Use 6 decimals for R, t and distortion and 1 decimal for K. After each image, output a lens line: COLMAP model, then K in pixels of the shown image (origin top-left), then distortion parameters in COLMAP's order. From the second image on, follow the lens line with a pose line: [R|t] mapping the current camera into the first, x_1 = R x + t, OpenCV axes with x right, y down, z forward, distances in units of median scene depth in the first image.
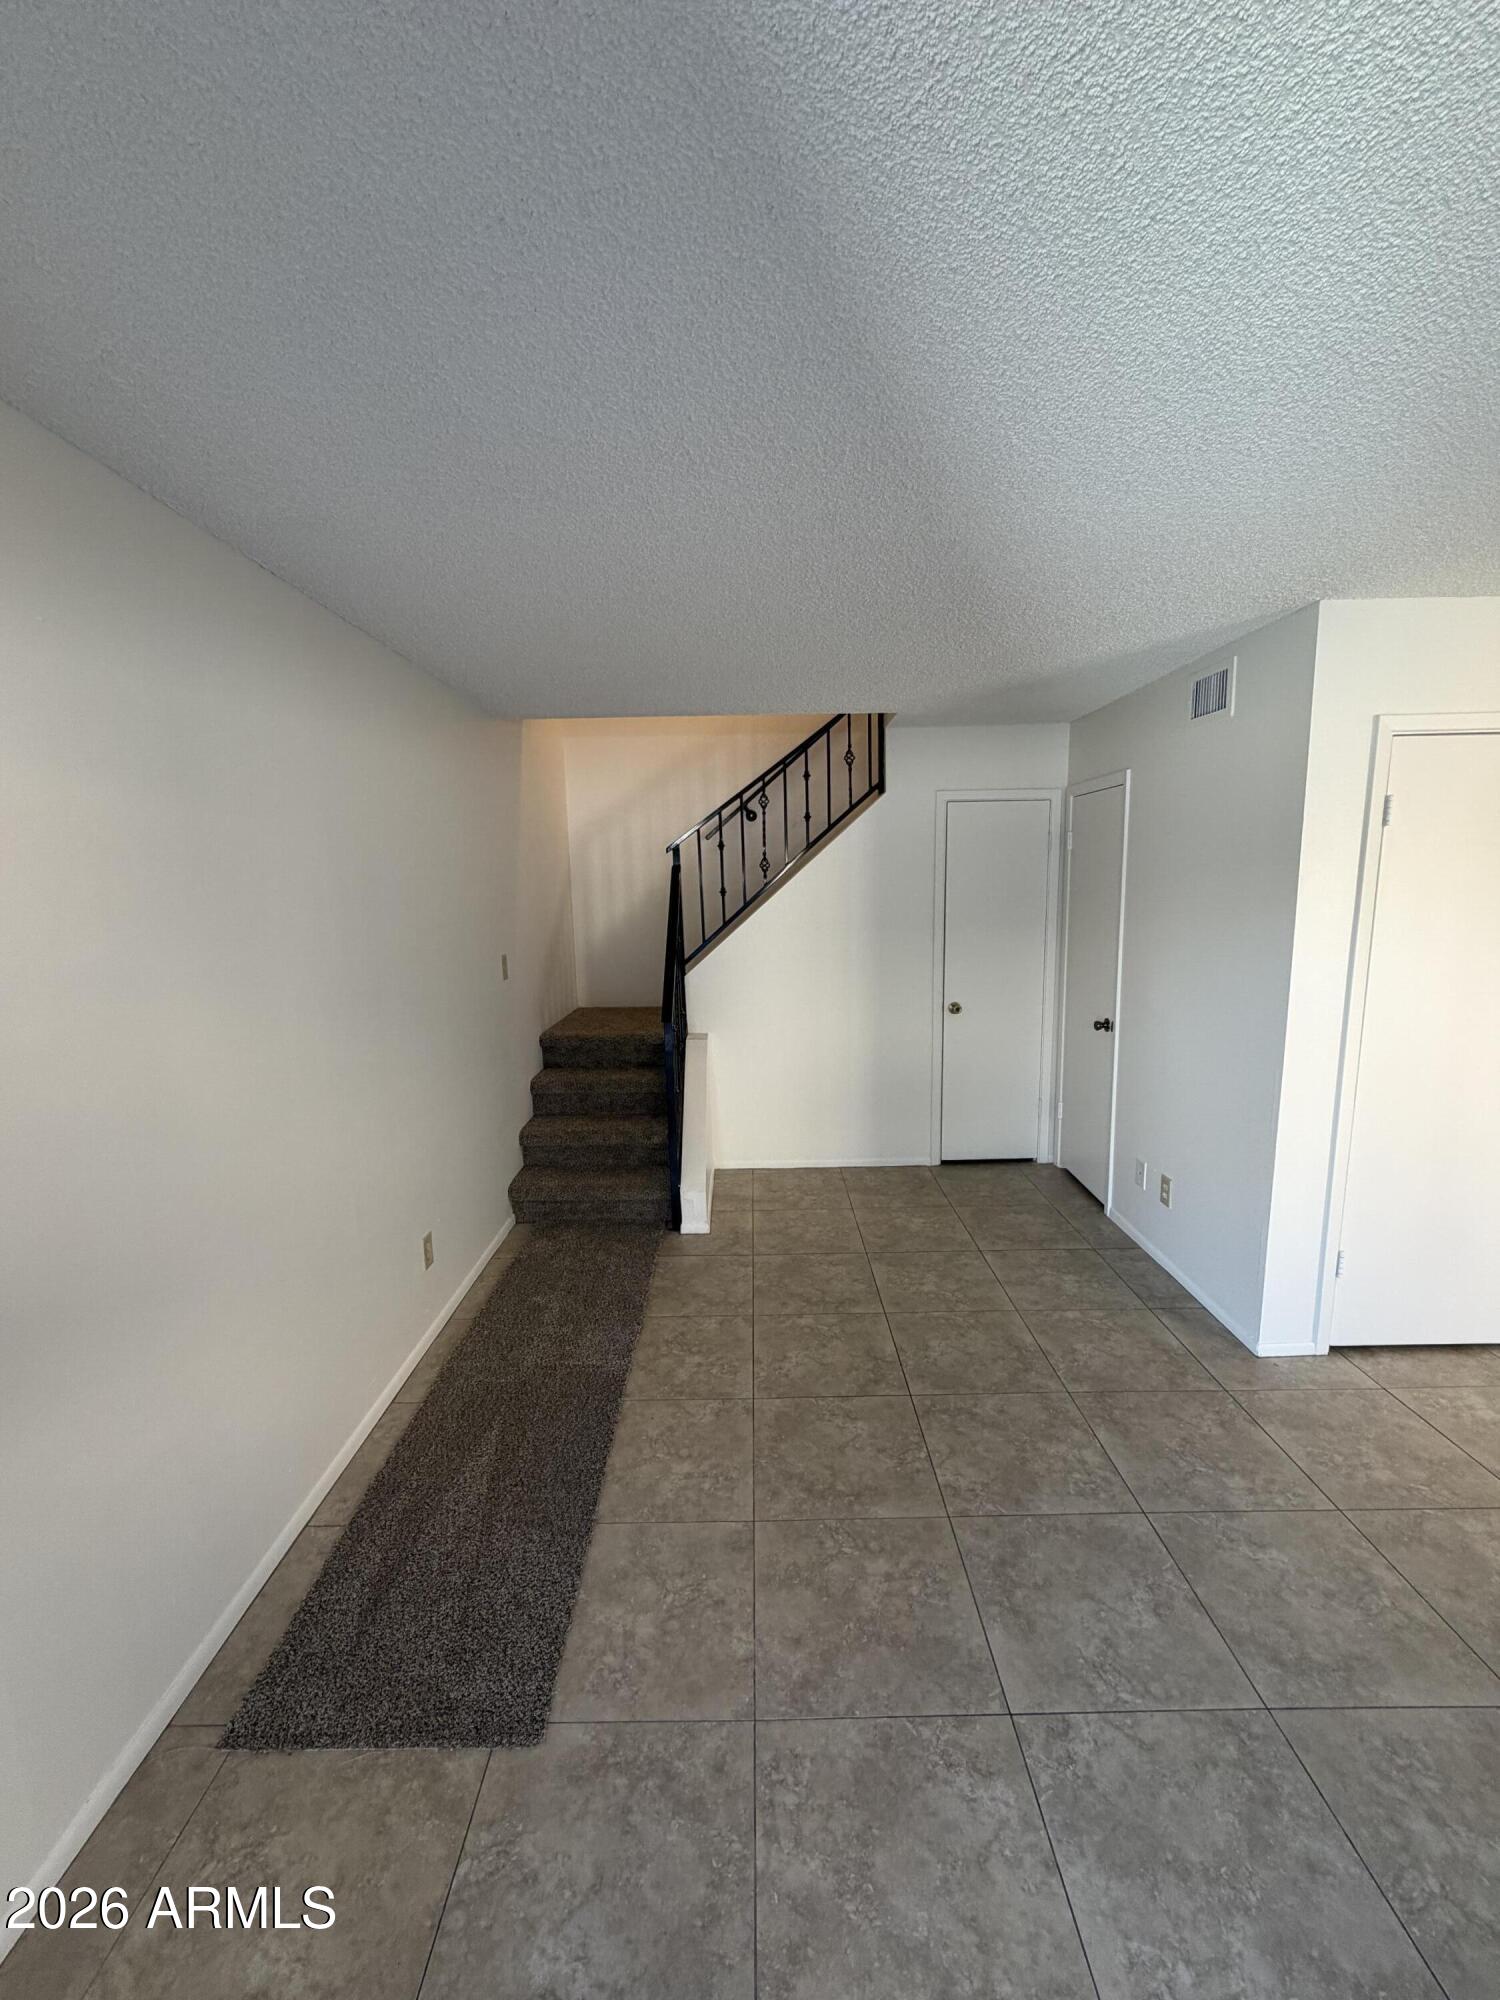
lens RADIAL K [[806.1, 0, 749.7], [0, 806.1, 1002.7], [0, 0, 1]] dist [-0.001152, 0.000276]
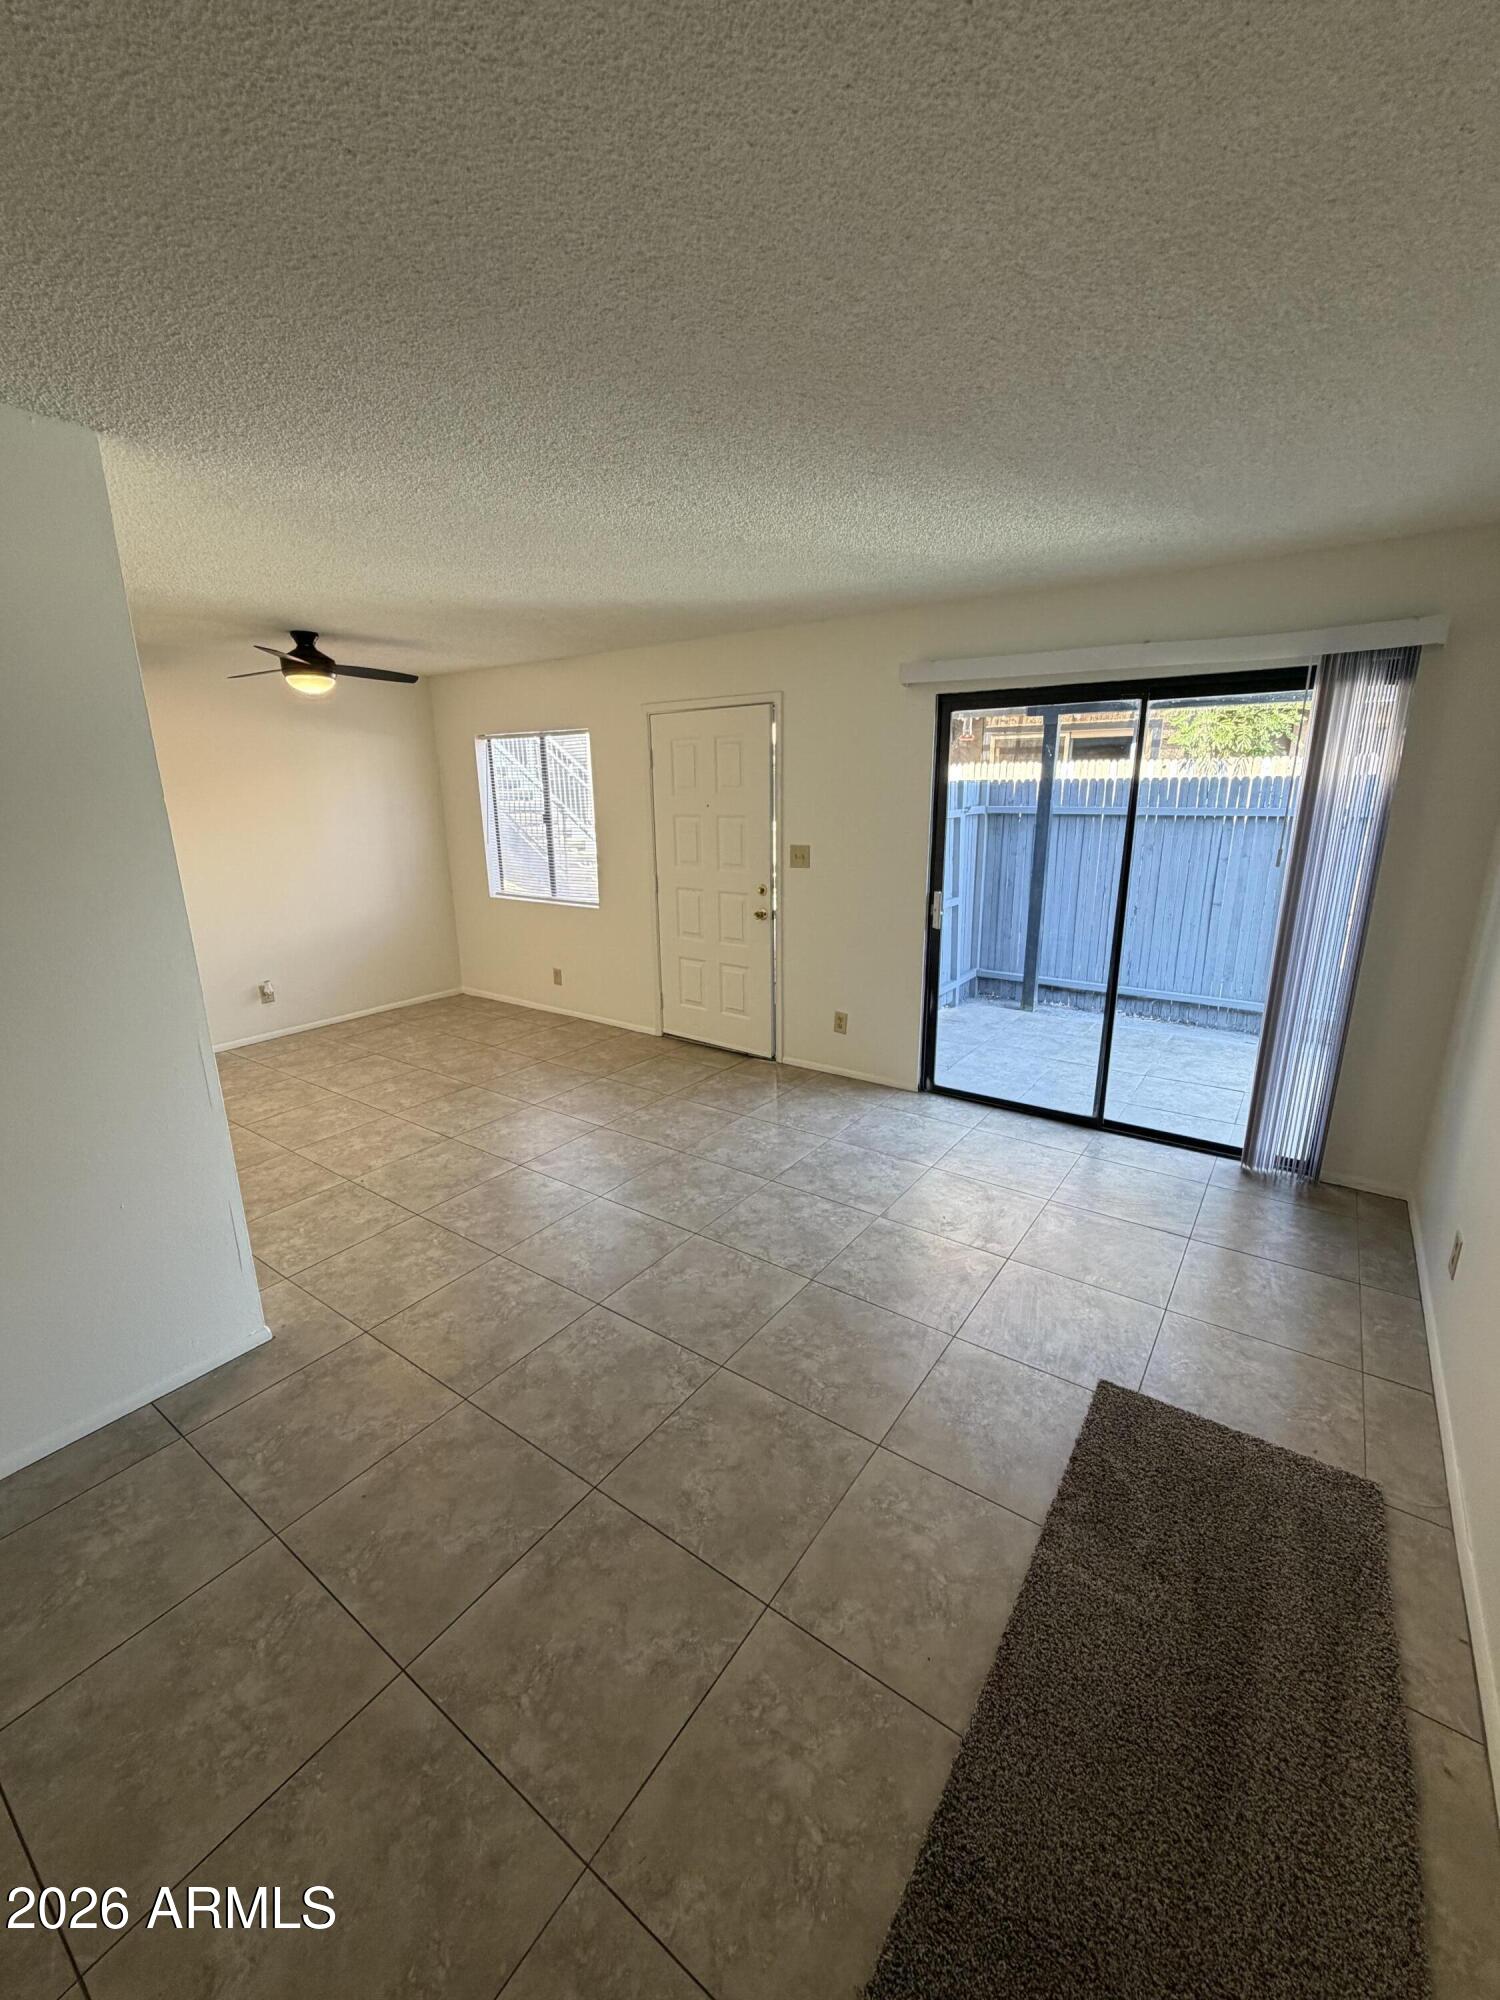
lens RADIAL K [[806.1, 0, 747.9], [0, 806.1, 1004.8], [0, 0, 1]] dist [-0.001152, 0.000276]
pose [[-0.815061, -0.123452, 0.566070, -0.309681], [0.114646, 0.923350, 0.366443, -0.202360], [-0.567919, 0.363571, -0.738433, 1.413810]]
